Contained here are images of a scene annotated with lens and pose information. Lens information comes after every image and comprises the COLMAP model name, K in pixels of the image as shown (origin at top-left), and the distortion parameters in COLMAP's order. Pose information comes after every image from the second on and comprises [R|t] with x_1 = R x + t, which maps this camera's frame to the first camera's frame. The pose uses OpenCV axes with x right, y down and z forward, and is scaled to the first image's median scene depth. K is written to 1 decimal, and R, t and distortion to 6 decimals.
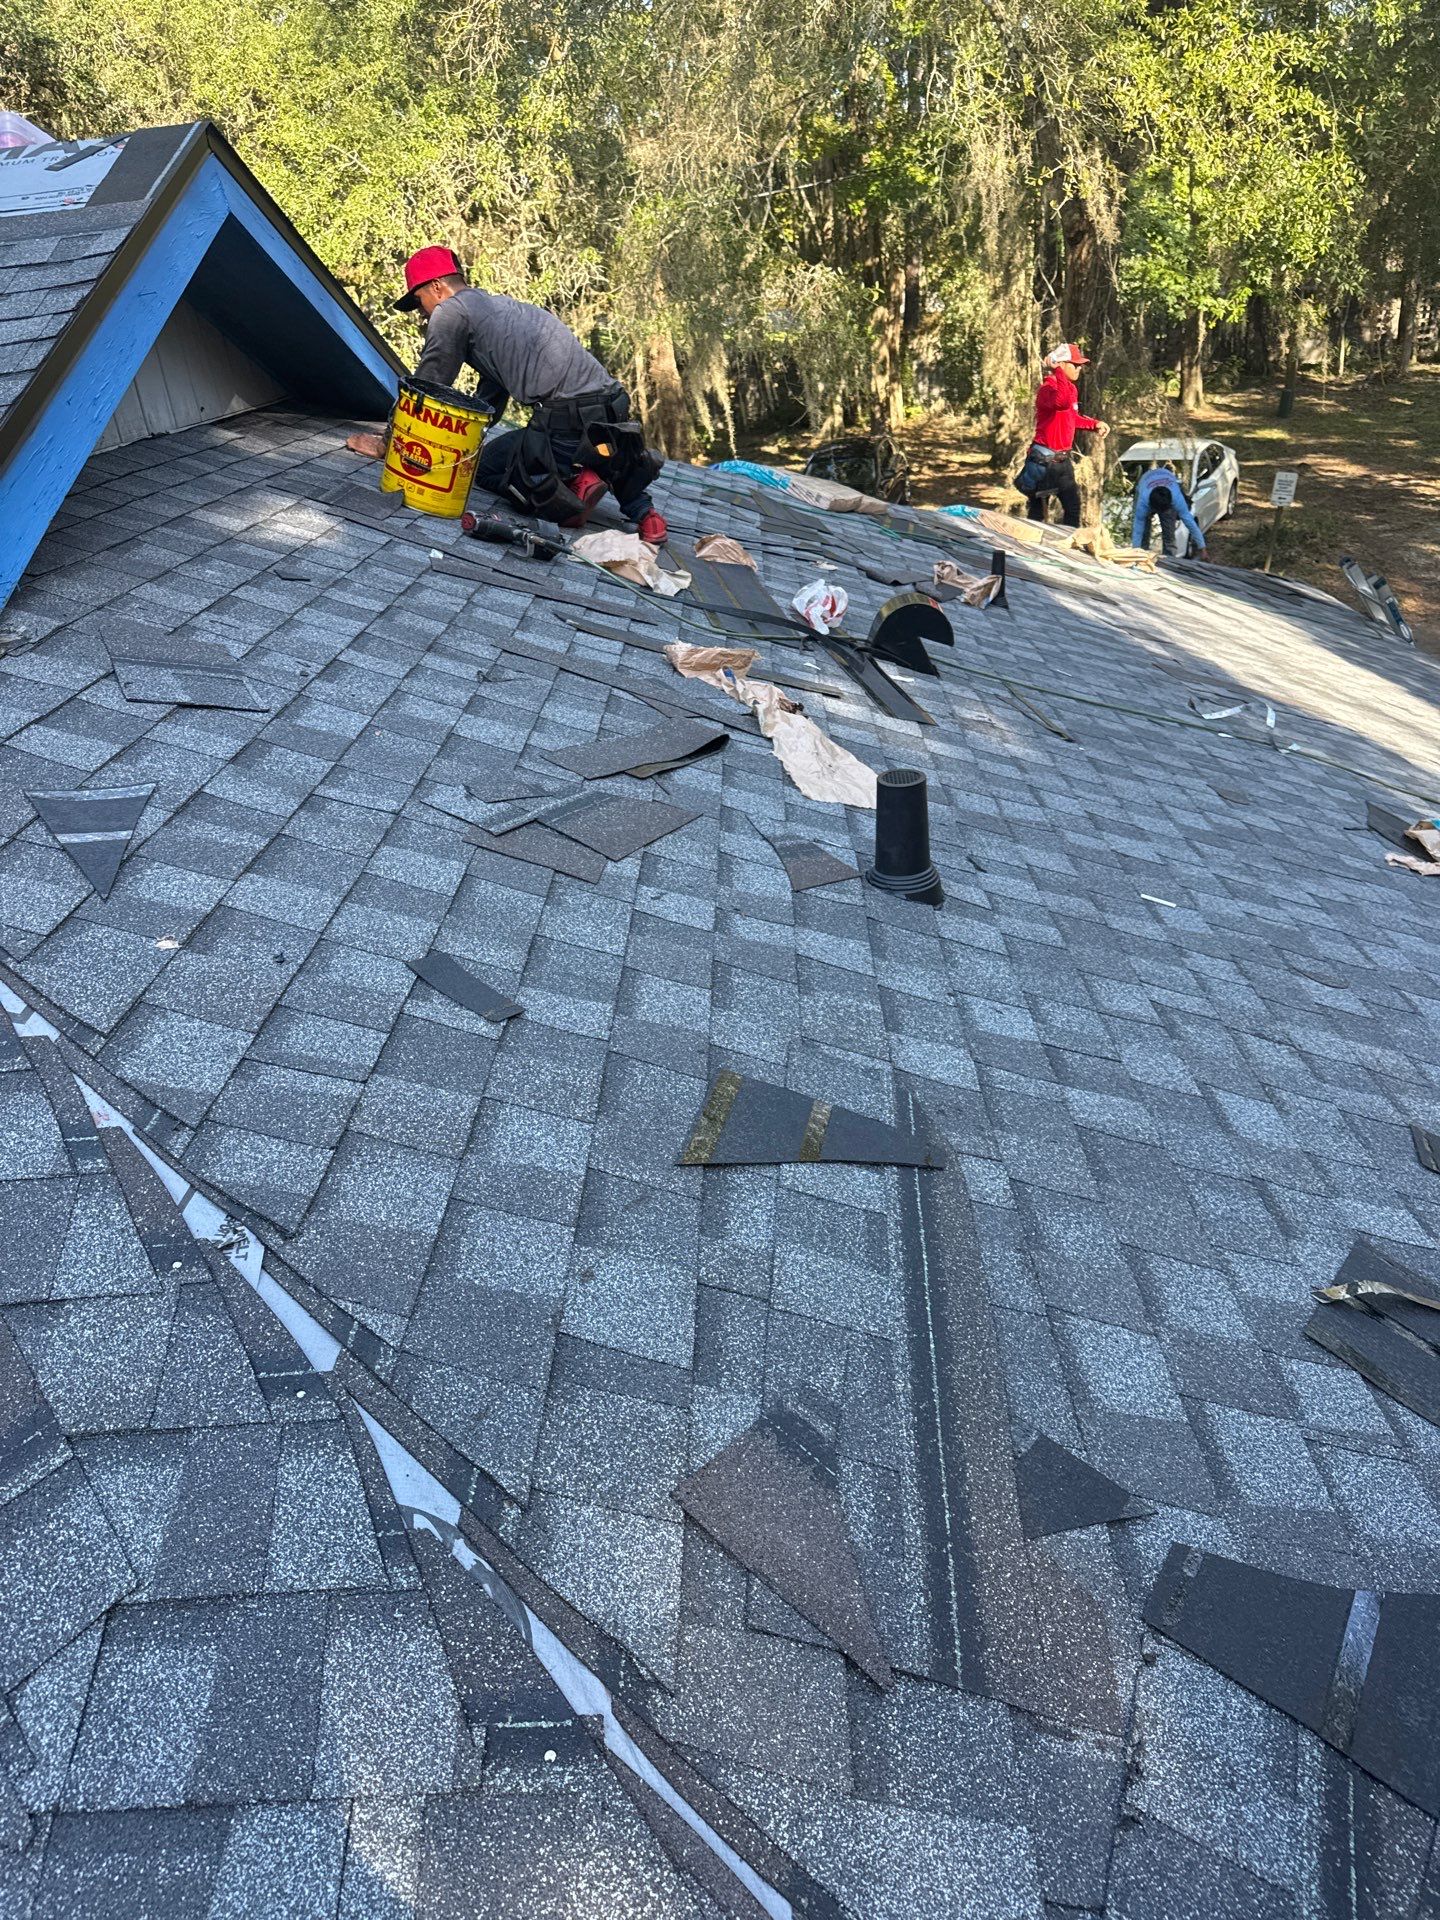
lens RADIAL K [[1338.6, 0, 714.1], [0, 1338.6, 982.6], [0, 0, 1]] dist [0.077769, -0.121462]
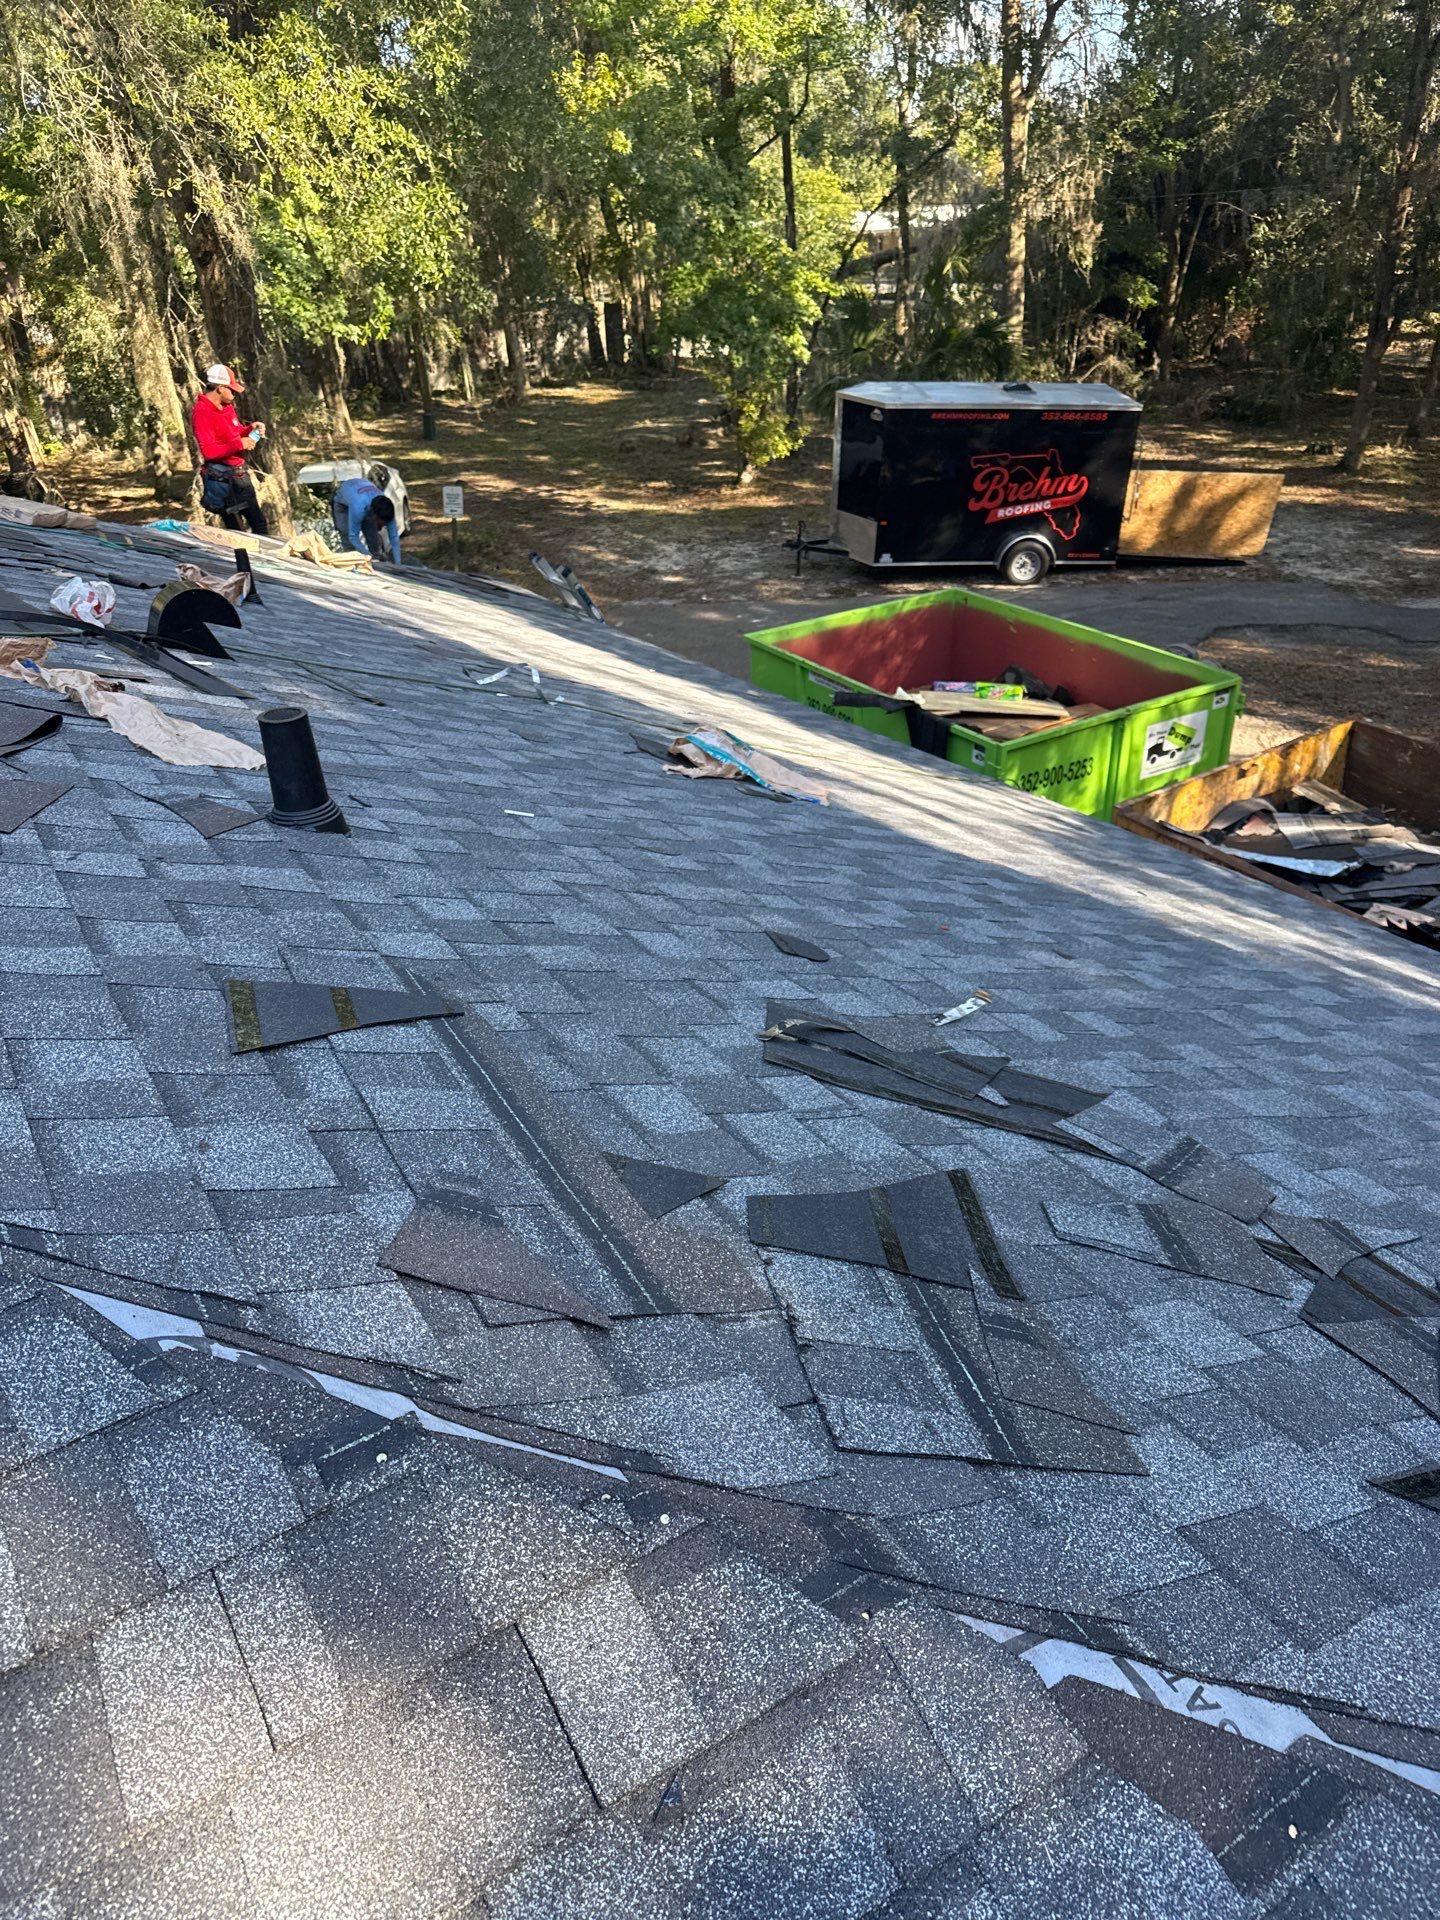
lens RADIAL K [[1338.6, 0, 714.1], [0, 1338.6, 982.6], [0, 0, 1]] dist [0.077769, -0.121462]
pose [[0.841660, -0.226467, 0.490226, -0.035245], [0.236879, 0.970643, 0.041710, 0.021138], [-0.485280, 0.081019, 0.870597, -0.013859]]
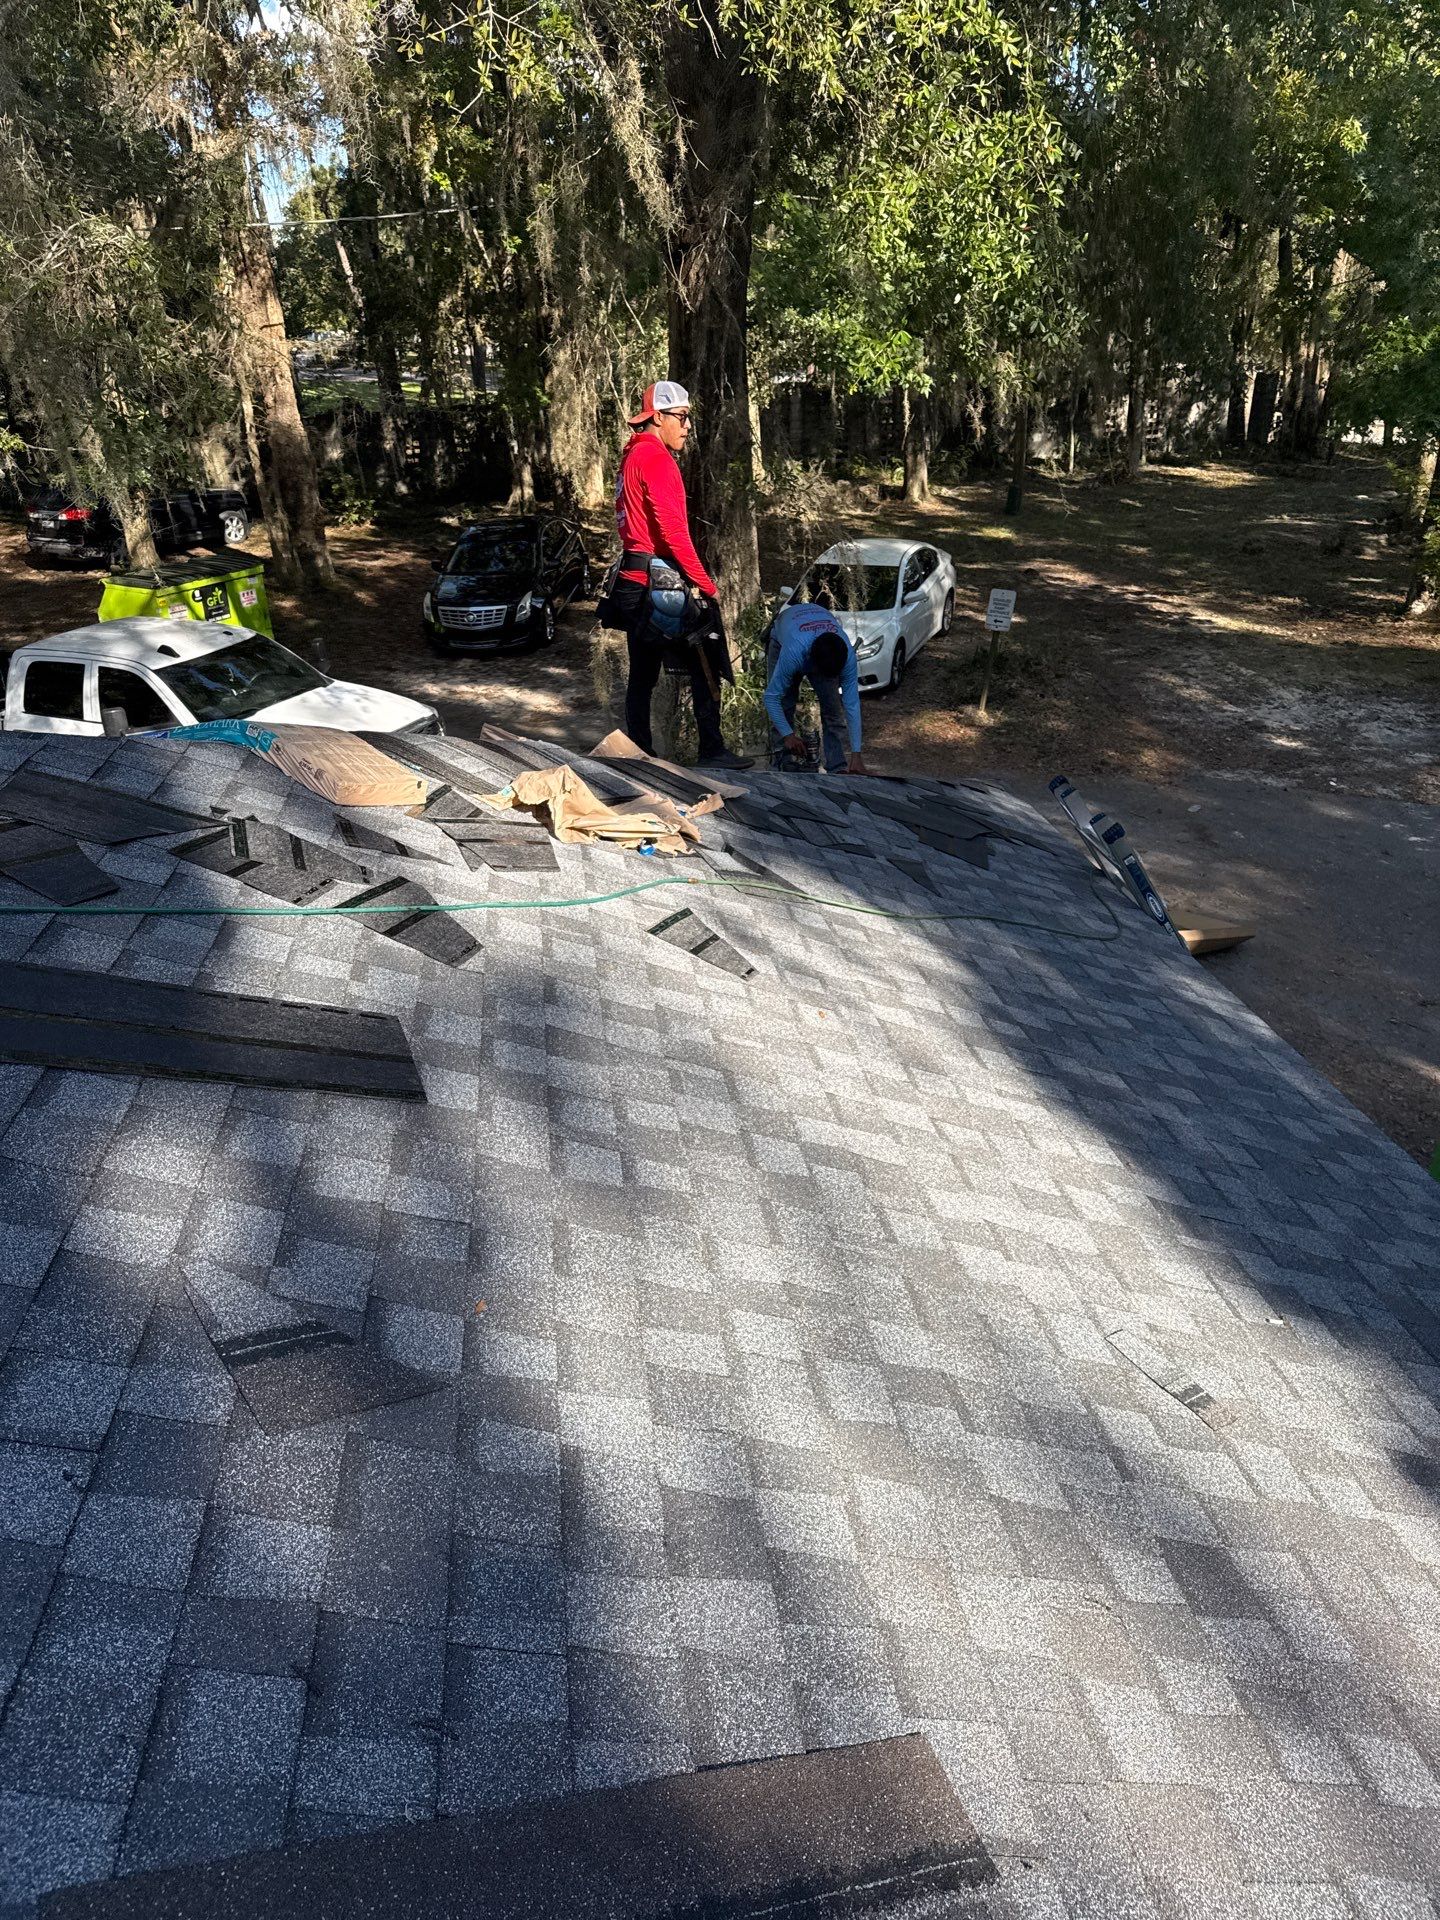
lens RADIAL K [[1306.2, 0, 728.4], [0, 1306.2, 957.4], [0, 0, 1]] dist [0.070720, -0.151850]
pose [[0.986435, -0.005753, 0.164053, 0.237952], [0.013873, 0.998732, -0.048393, -0.221518], [-0.163567, 0.050013, 0.985264, 0.481284]]
